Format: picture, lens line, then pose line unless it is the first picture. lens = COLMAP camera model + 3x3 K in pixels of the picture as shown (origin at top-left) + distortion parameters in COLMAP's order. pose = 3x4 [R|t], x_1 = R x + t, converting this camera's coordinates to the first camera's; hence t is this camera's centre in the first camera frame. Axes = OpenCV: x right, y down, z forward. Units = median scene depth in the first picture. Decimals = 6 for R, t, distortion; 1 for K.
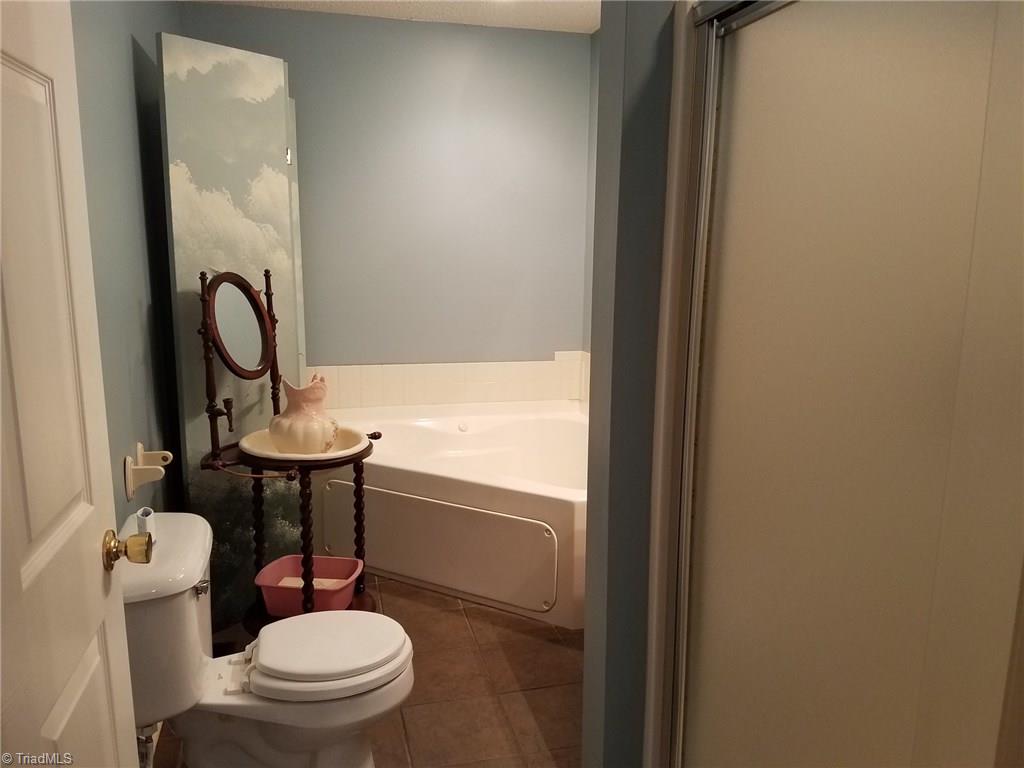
lens RADIAL K [[773.6, 0, 524.1], [0, 773.6, 393.0], [0, 0, 1]] dist [0.182378, -0.349705]
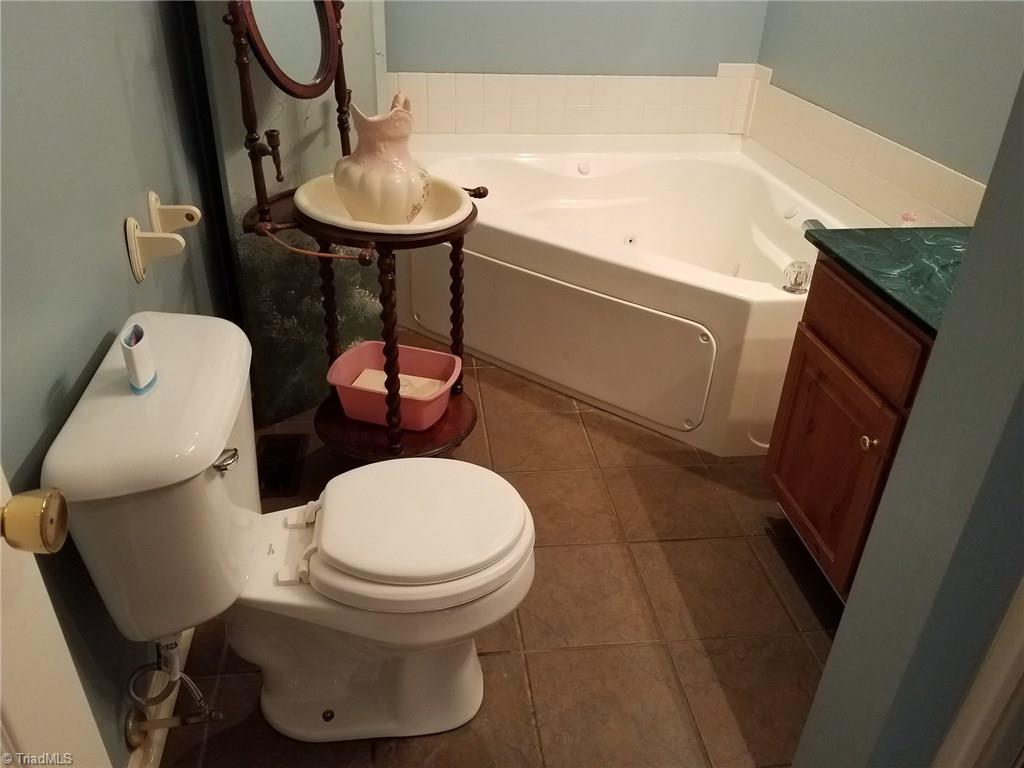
lens RADIAL K [[775.5, 0, 512.0], [0, 775.5, 384.0], [0, 0, 1]] dist [0.202615, -0.351772]
pose [[0.990665, 0.084952, -0.106608, -0.077774], [-0.043995, 0.939468, 0.339801, -0.028287], [0.129022, -0.331939, 0.934436, 0.305319]]
